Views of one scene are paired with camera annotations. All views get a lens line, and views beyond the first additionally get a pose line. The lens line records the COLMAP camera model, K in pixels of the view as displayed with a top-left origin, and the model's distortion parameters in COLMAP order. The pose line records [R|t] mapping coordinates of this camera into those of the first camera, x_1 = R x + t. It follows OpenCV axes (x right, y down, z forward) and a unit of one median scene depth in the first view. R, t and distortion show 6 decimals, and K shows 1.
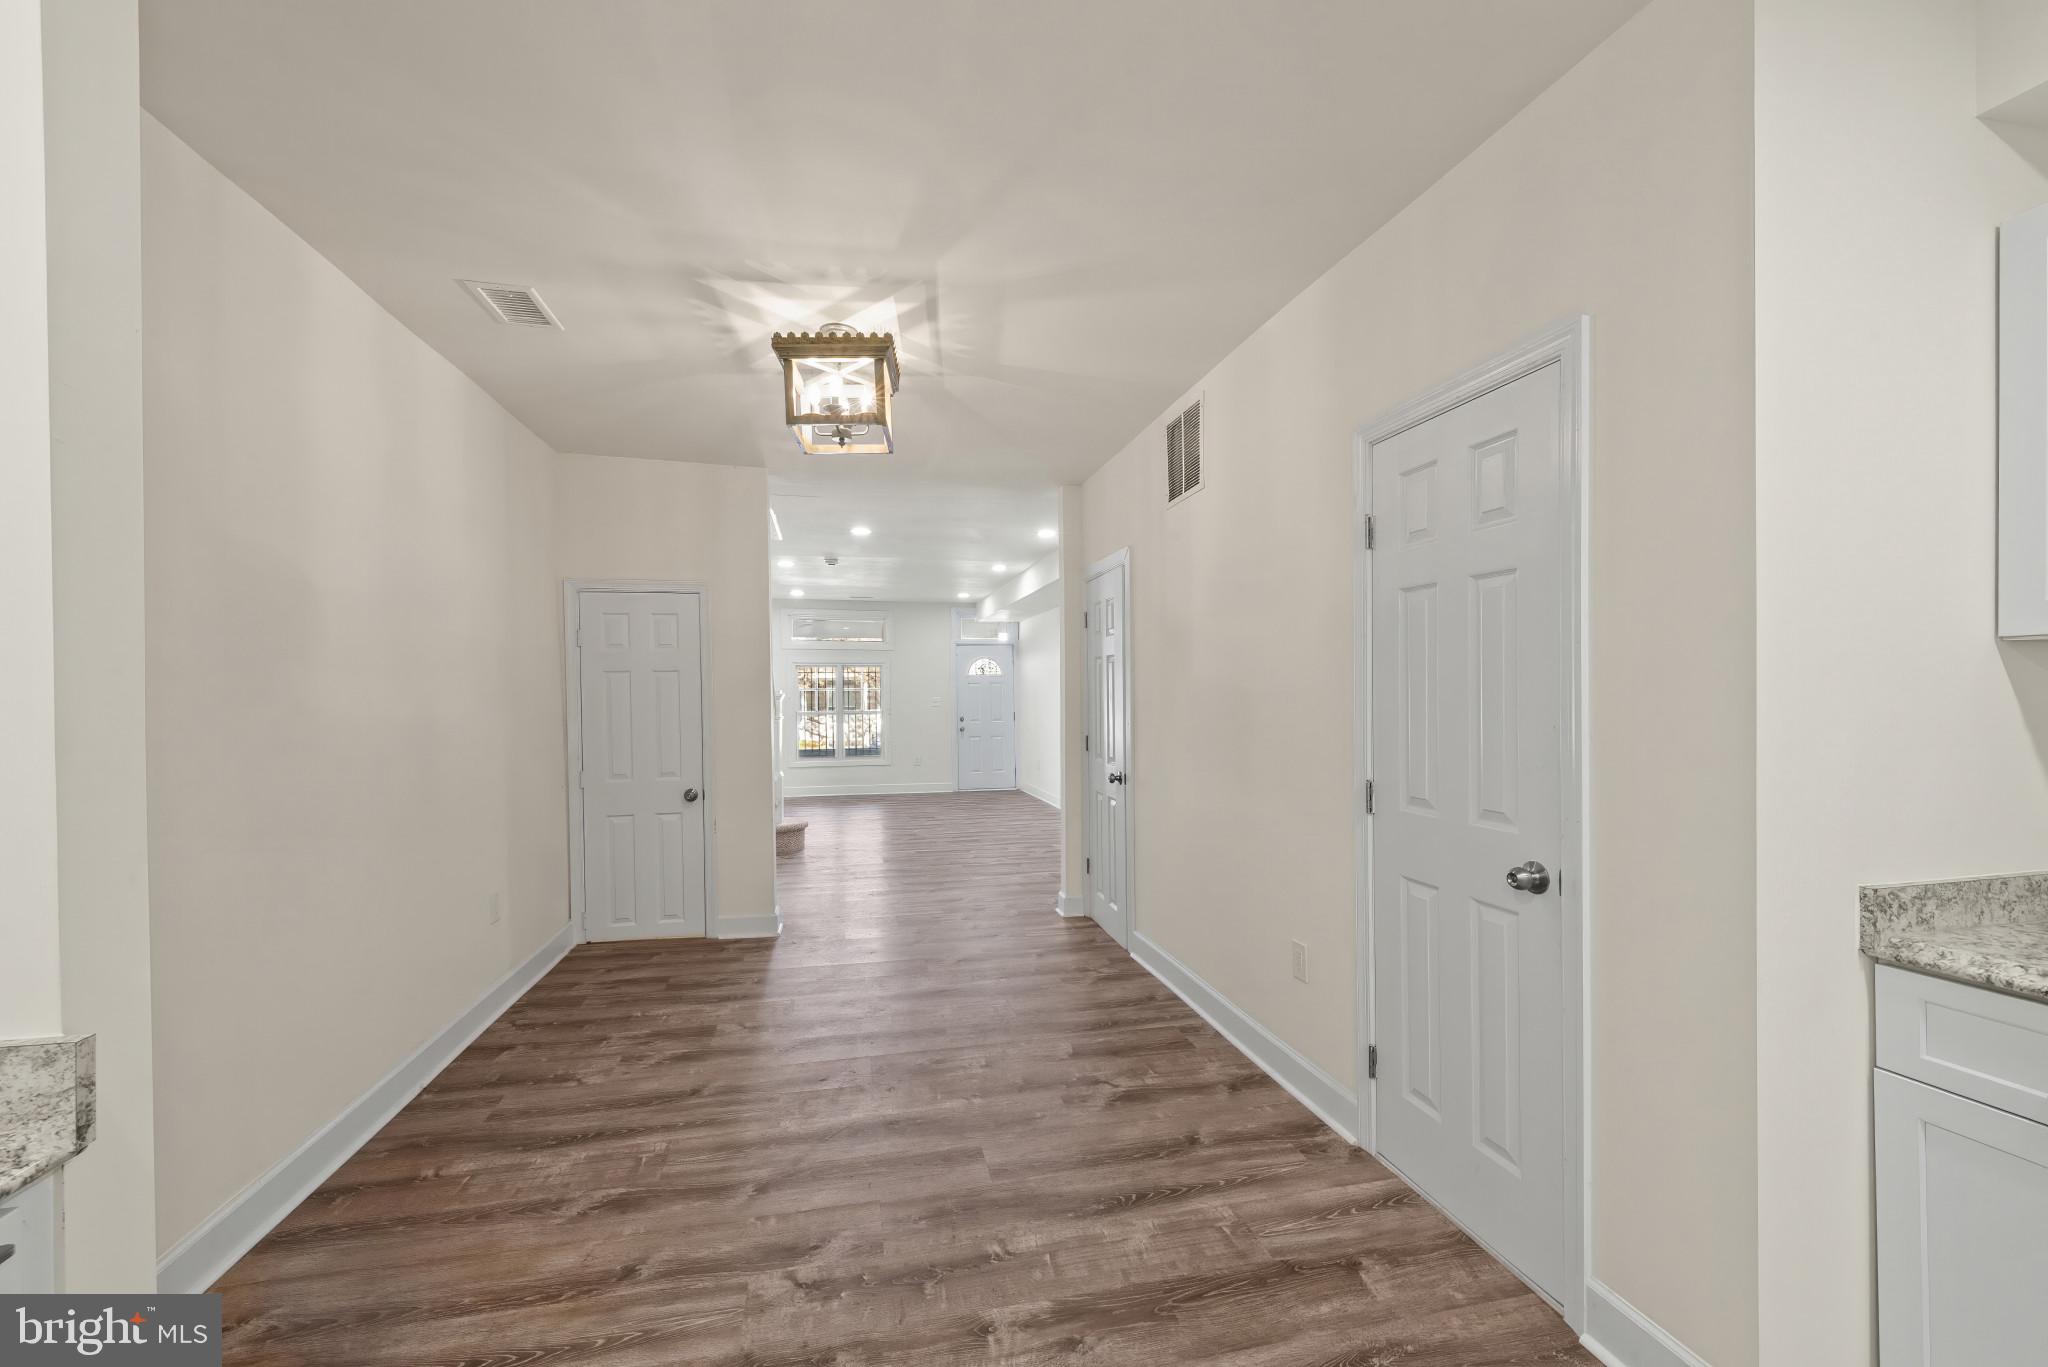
lens RADIAL K [[815.0, 0, 1008.8], [0, 815.0, 691.9], [0, 0, 1]] dist [0.003567, -0.000134]
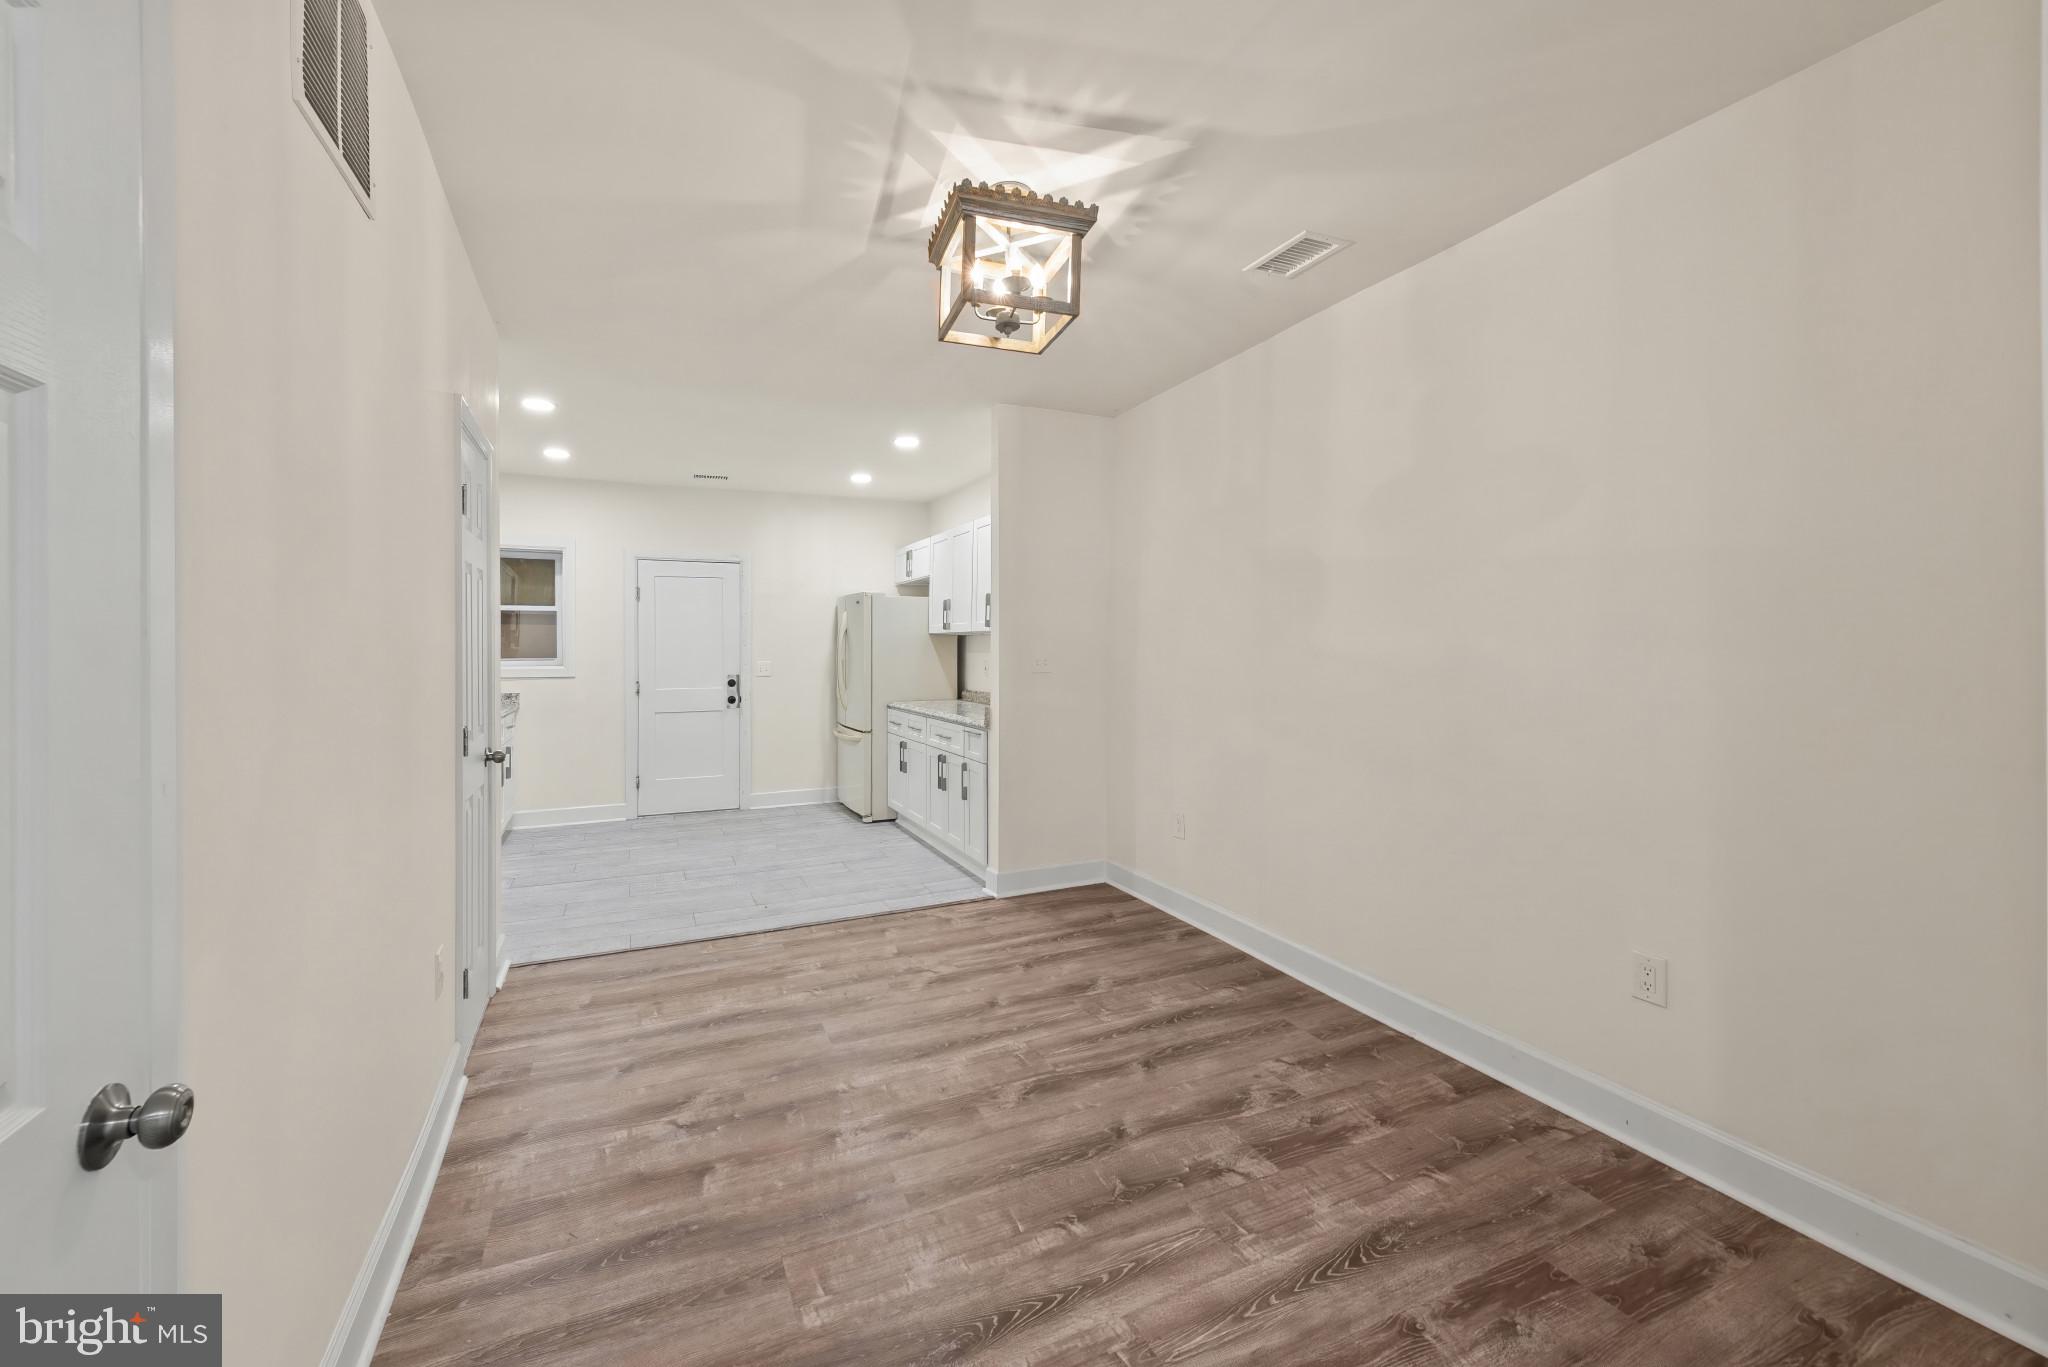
lens RADIAL K [[811.6, 0, 1003.3], [0, 811.6, 658.4], [0, 0, 1]] dist [0.001062, 0.000193]
pose [[-0.976281, 0.011570, -0.216197, -0.024024], [0.009017, 0.999878, 0.012793, 0.008374], [0.216318, 0.010540, -0.976266, 1.811029]]
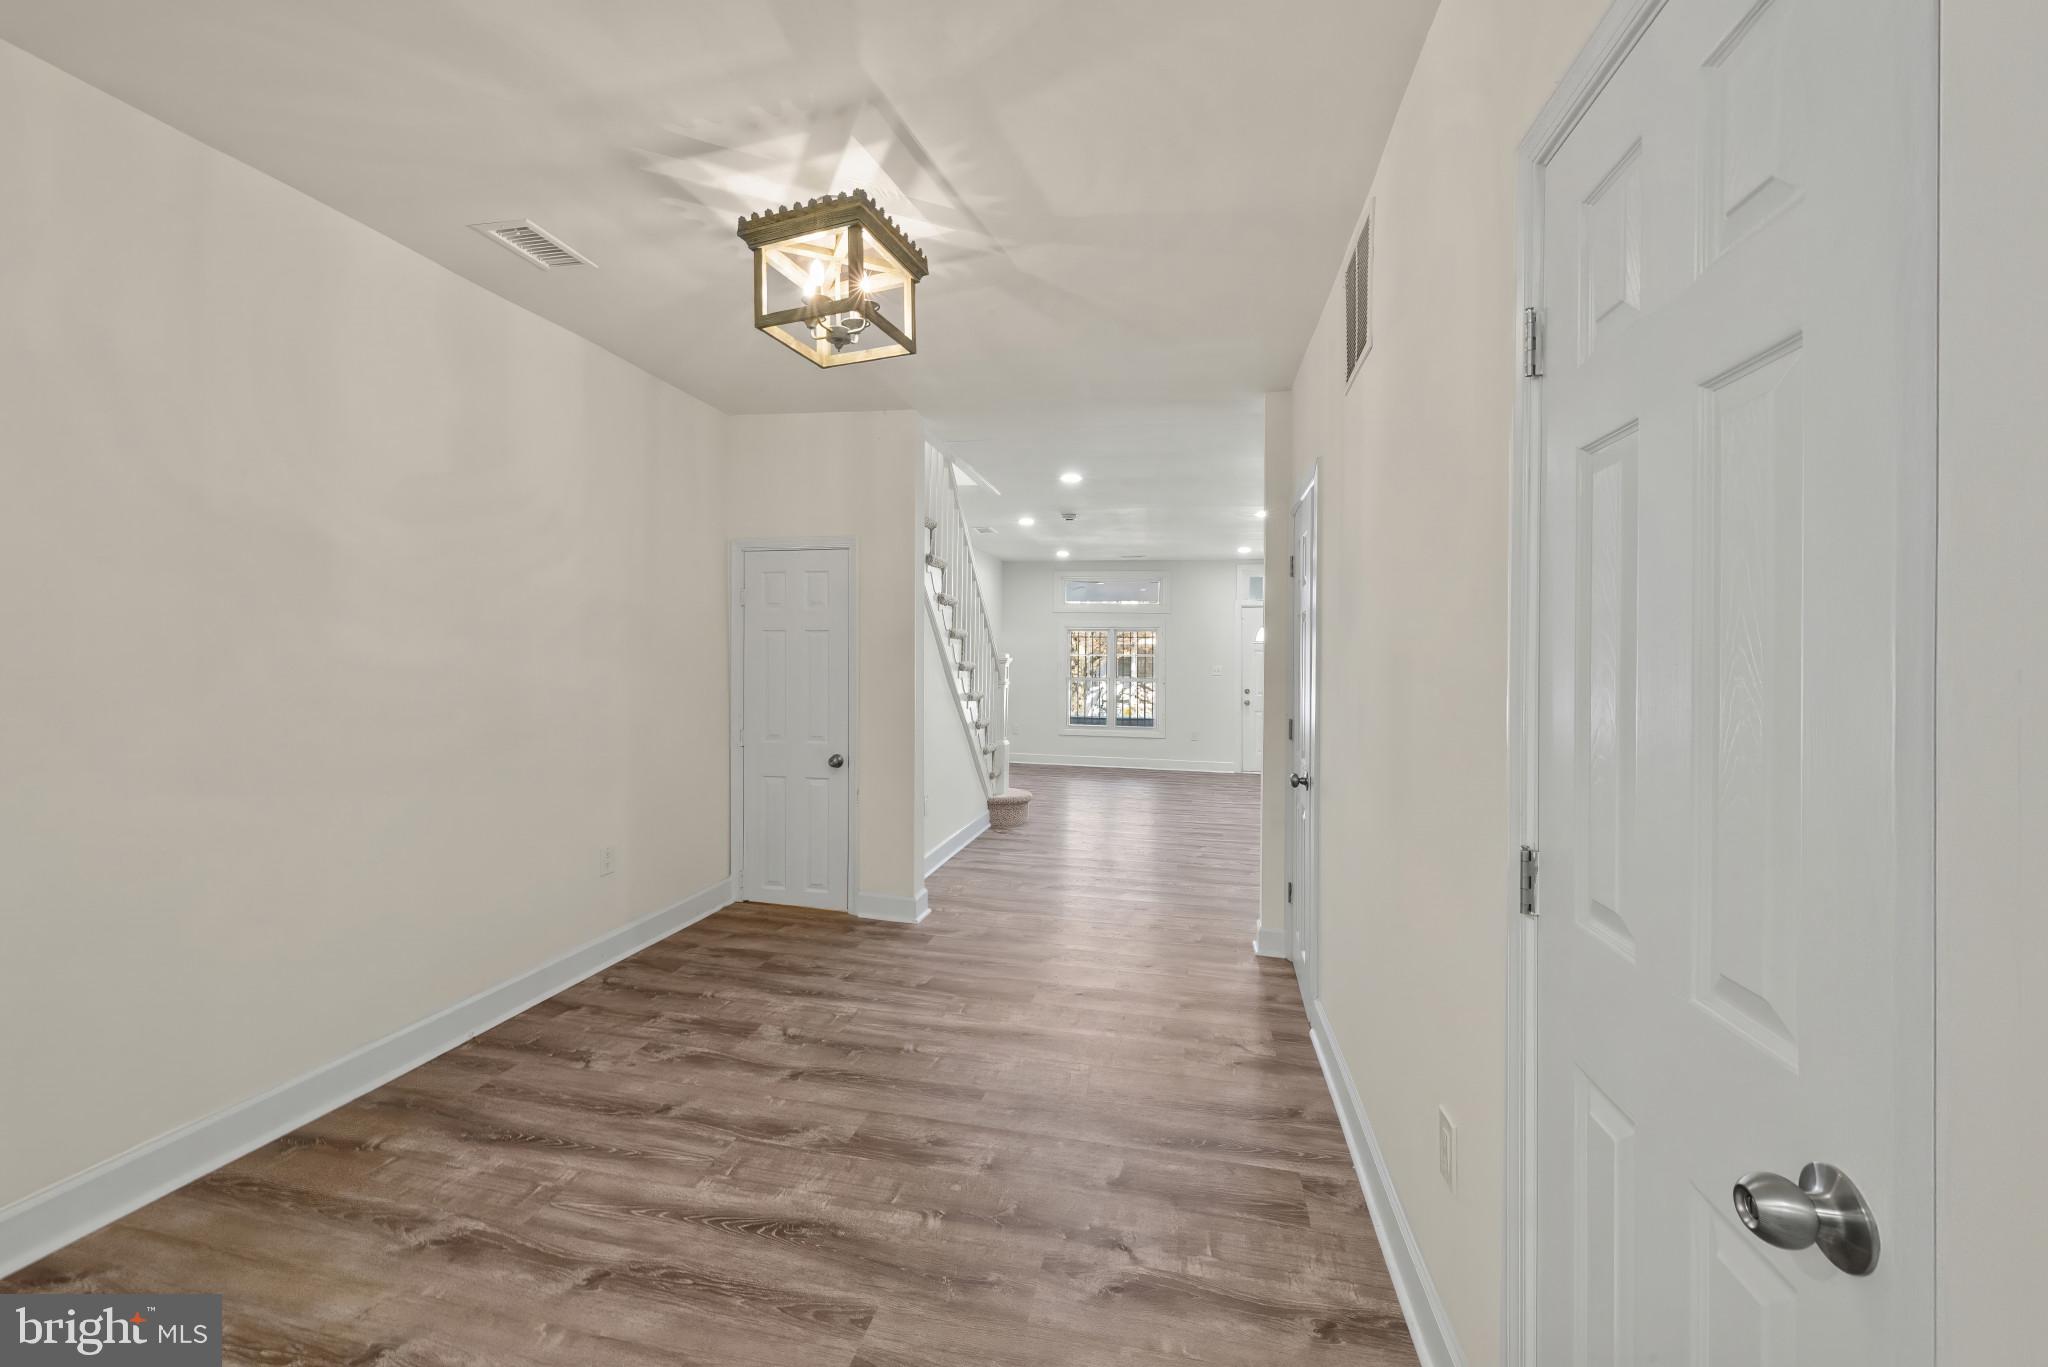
lens RADIAL K [[817.5, 0, 1005.4], [0, 817.5, 649.8], [0, 0, 1]] dist [0.005776, -0.000151]
pose [[0.906820, 0.014912, -0.421254, 0.296021], [-0.019285, 0.999795, -0.006124, -0.001027], [0.421077, 0.013677, 0.906922, 0.341960]]
